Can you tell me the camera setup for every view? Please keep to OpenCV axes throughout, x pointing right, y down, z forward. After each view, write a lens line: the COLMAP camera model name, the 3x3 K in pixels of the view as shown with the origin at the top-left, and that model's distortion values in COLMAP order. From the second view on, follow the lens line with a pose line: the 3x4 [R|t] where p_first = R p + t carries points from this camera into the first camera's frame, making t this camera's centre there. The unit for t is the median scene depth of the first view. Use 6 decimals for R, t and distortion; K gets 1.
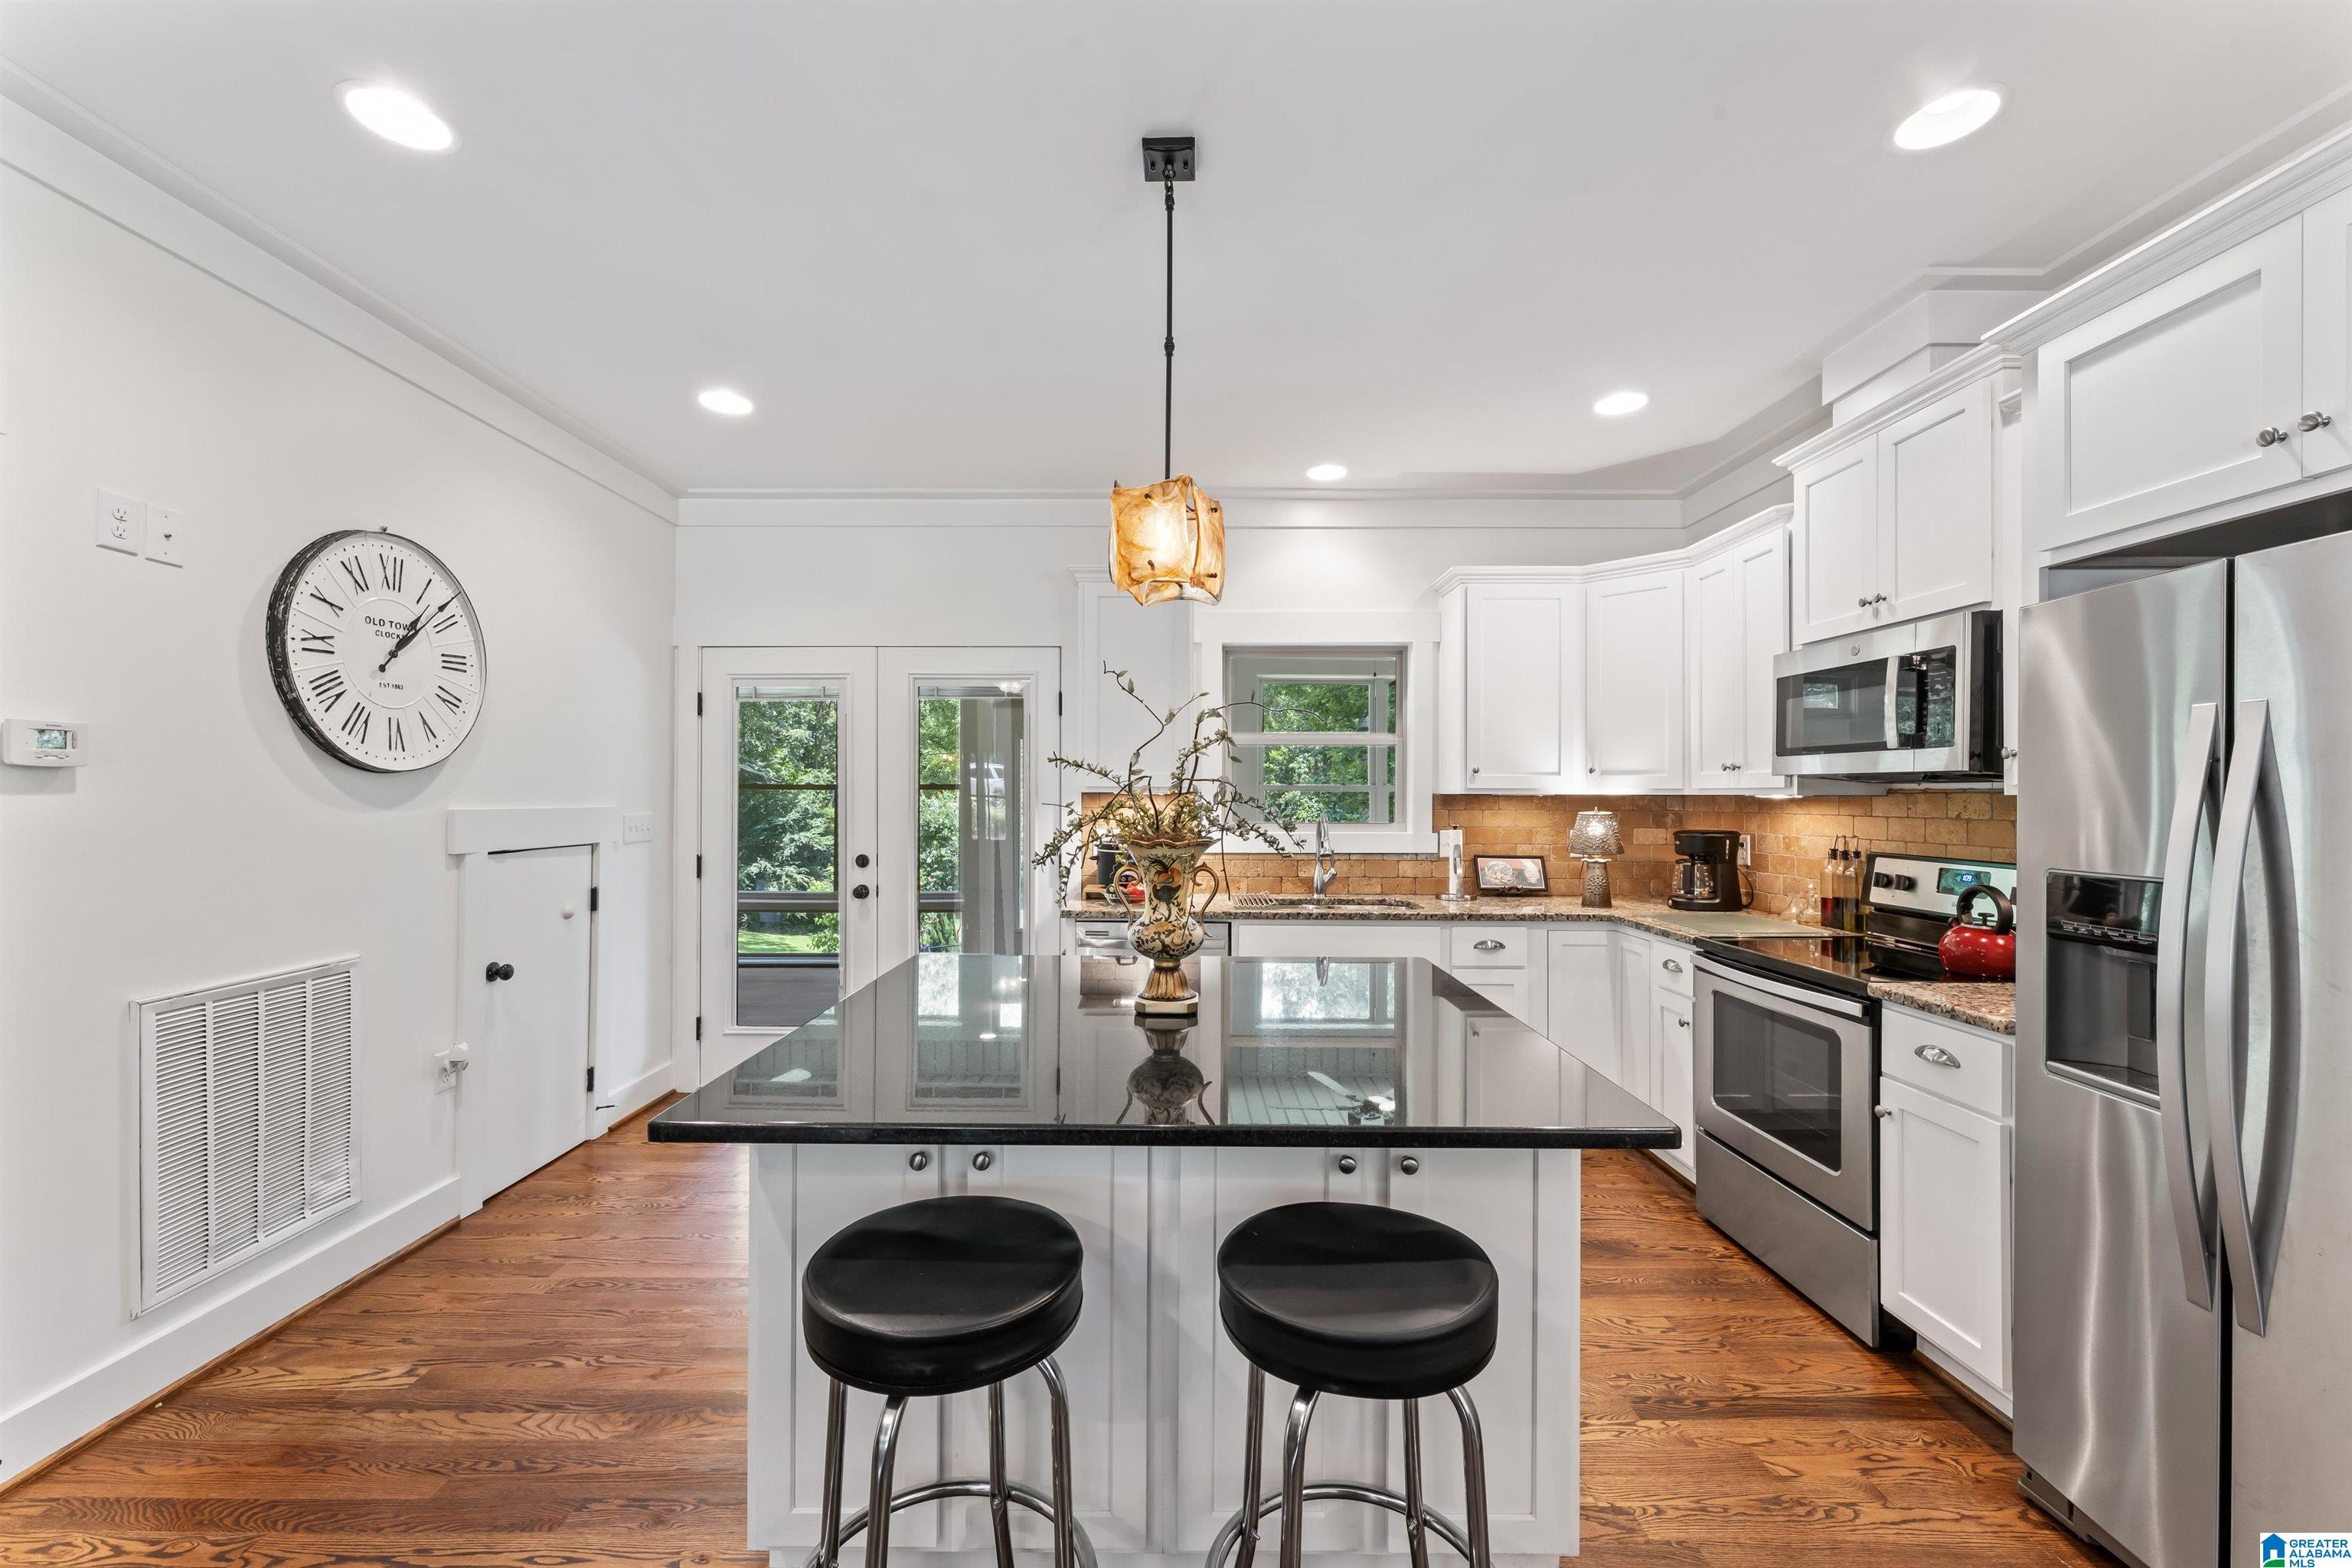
lens RADIAL K [[936.4, 0, 1166.3], [0, 936.4, 781.9], [0, 0, 1]] dist [-0.003370, -0.000544]
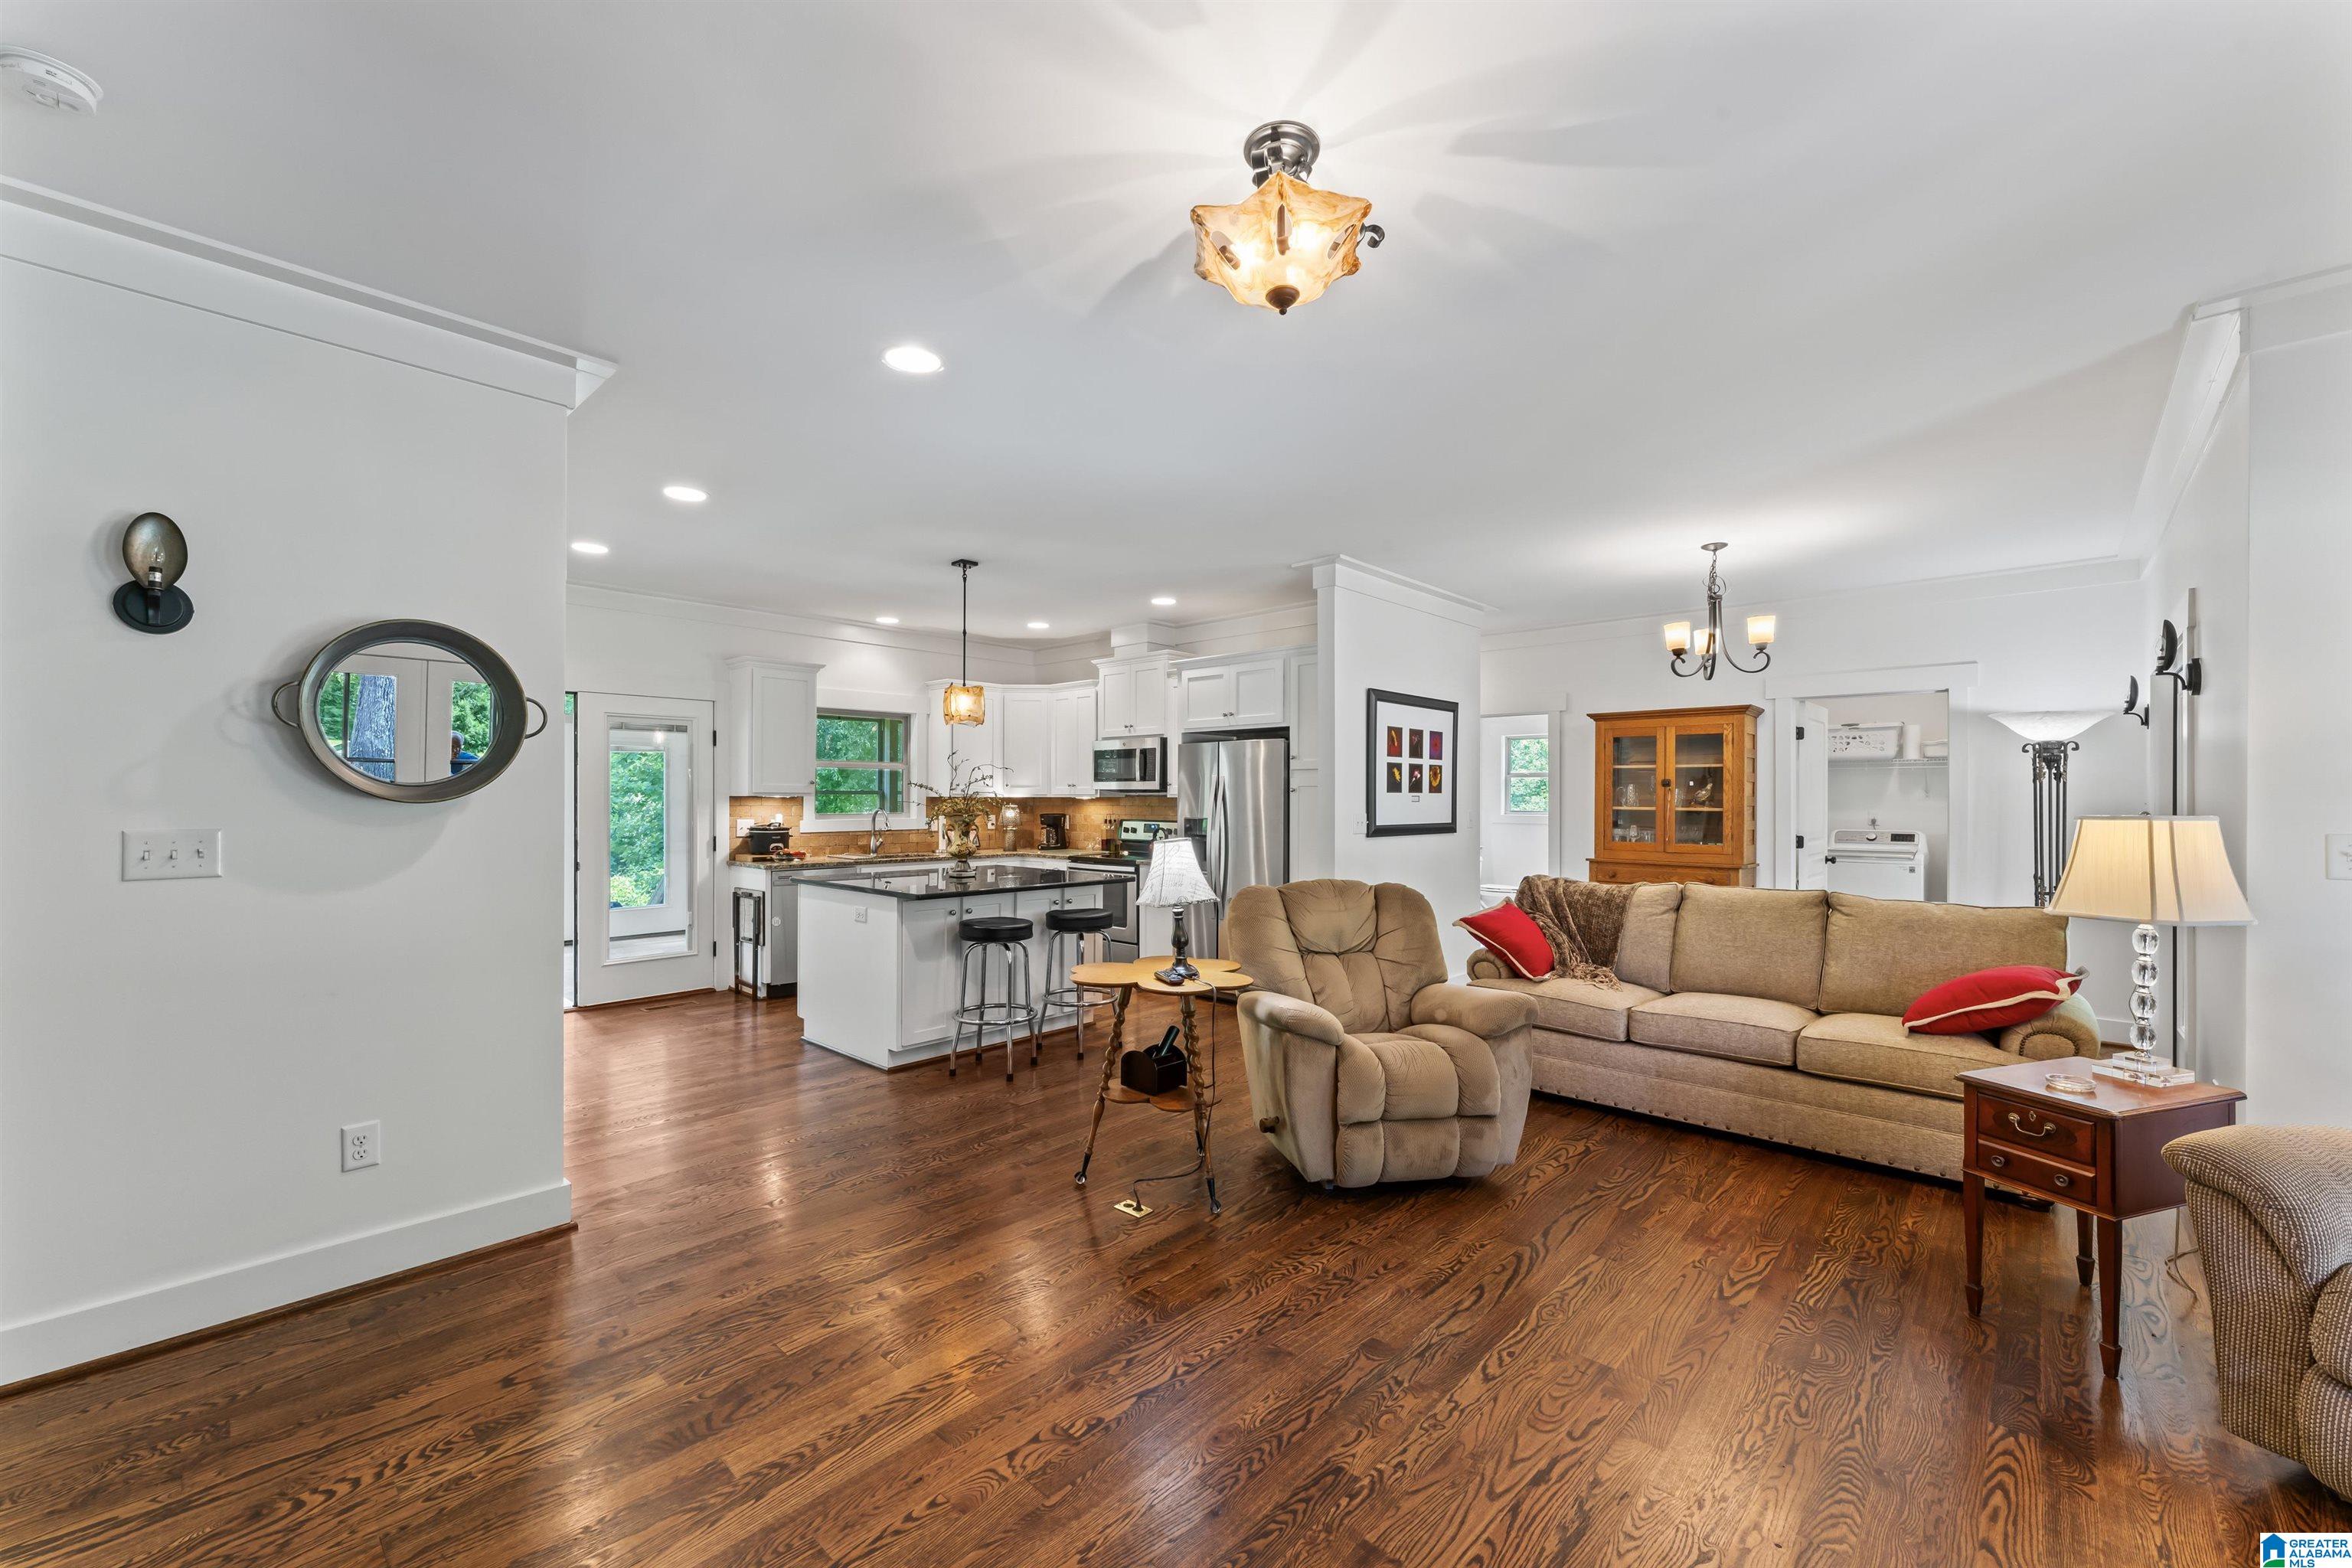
lens RADIAL K [[936.4, 0, 1165.7], [0, 936.4, 794.1], [0, 0, 1]] dist [-0.003370, -0.000544]
pose [[0.692155, 0.000961, 0.721748, -0.937683], [-0.007661, 0.999953, 0.006016, -0.010221], [-0.721708, -0.009694, 0.692130, -0.798552]]
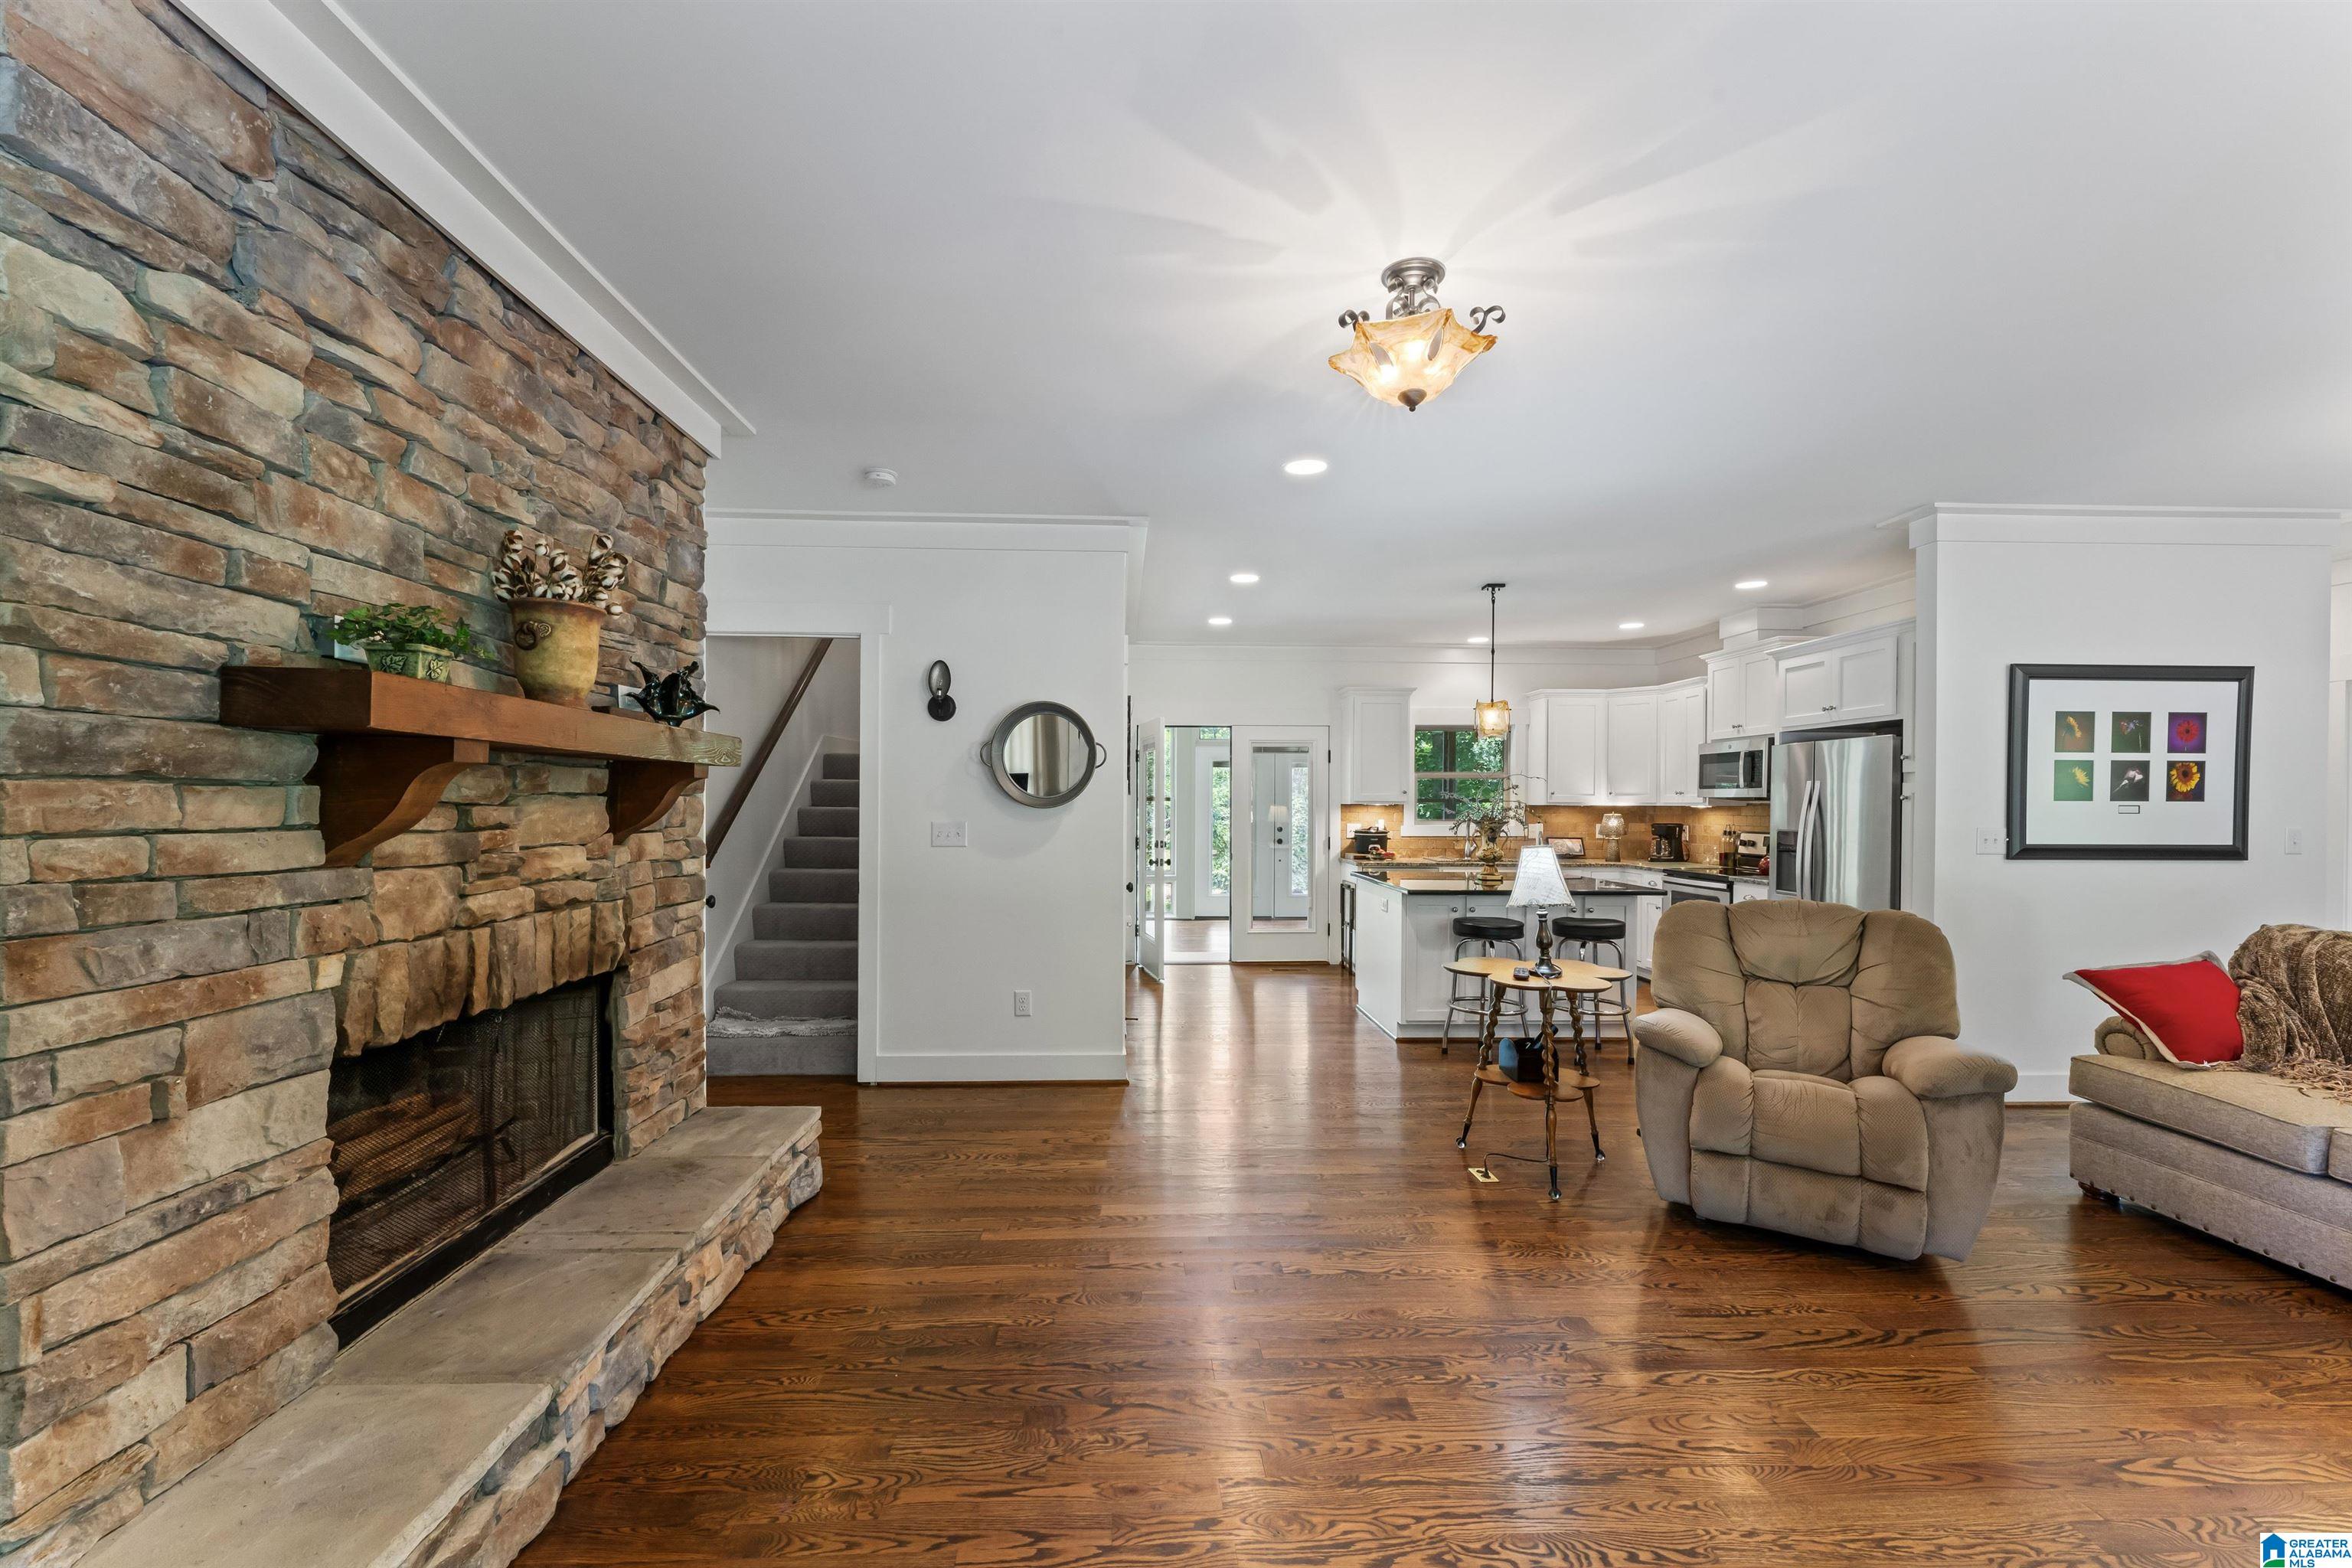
lens RADIAL K [[936.4, 0, 1141.9], [0, 936.4, 808.0], [0, 0, 1]] dist [-0.003370, -0.000544]
pose [[0.999785, 0.000413, 0.020733, -0.692470], [-0.000744, 0.999872, 0.015994, -0.015380], [-0.020723, -0.016006, 0.999657, -1.151991]]
